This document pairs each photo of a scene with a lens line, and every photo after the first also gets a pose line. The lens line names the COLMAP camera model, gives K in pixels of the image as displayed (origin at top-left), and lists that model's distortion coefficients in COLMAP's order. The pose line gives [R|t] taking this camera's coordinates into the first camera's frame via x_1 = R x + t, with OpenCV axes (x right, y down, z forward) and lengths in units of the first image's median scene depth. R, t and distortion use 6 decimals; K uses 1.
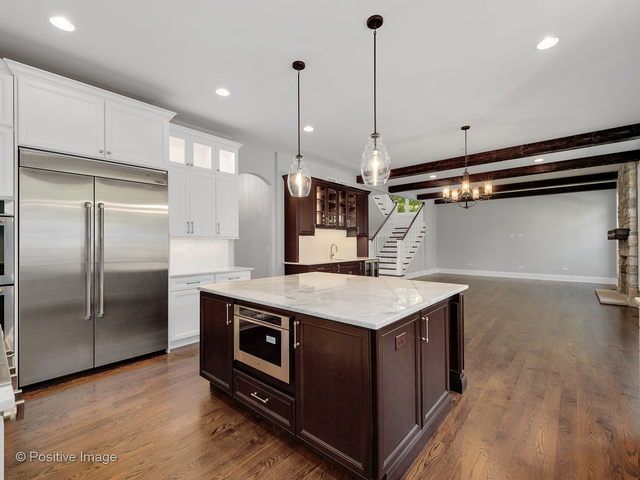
lens RADIAL K [[289.3, 0, 316.9], [0, 289.3, 239.9], [0, 0, 1]] dist [0.002296, 0.000065]
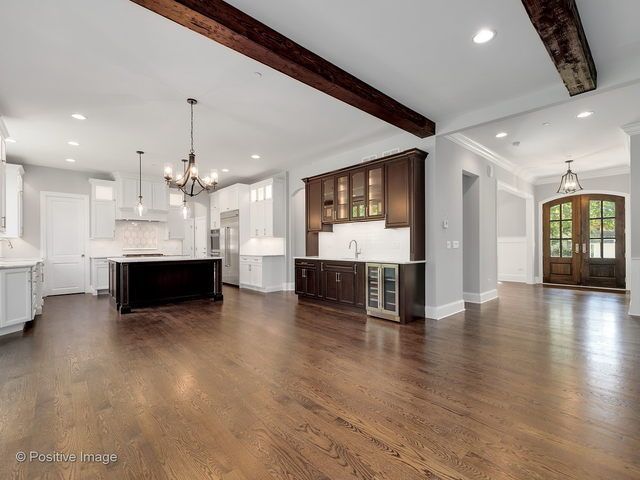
lens RADIAL K [[289.3, 0, 318.2], [0, 289.3, 244.7], [0, 0, 1]] dist [0.002296, 0.000065]
pose [[-0.122430, 0.003540, -0.992471, 0.823483], [0.011843, 0.999928, 0.002105, 0.022817], [0.992406, -0.011497, -0.122463, 0.924340]]
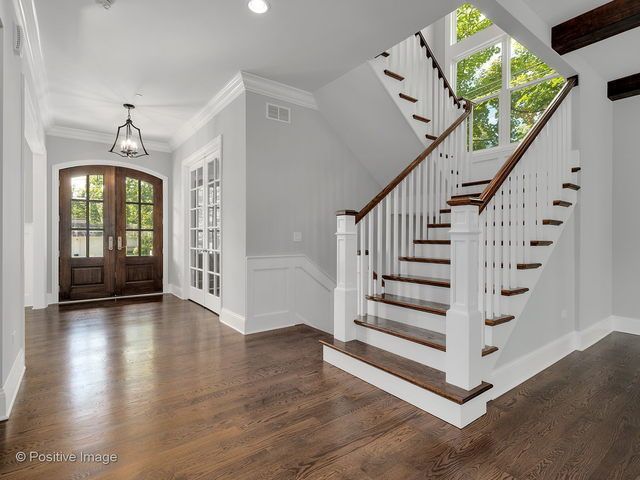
lens RADIAL K [[331.0, 0, 315.9], [0, 331.0, 239.4], [0, 0, 1]] dist [0.002787, 0.000193]
pose [[0.978050, 0.005741, -0.208290, 0.318209], [-0.003117, 0.999912, 0.012922, 0.027473], [0.208346, -0.011989, 0.977982, 1.028838]]
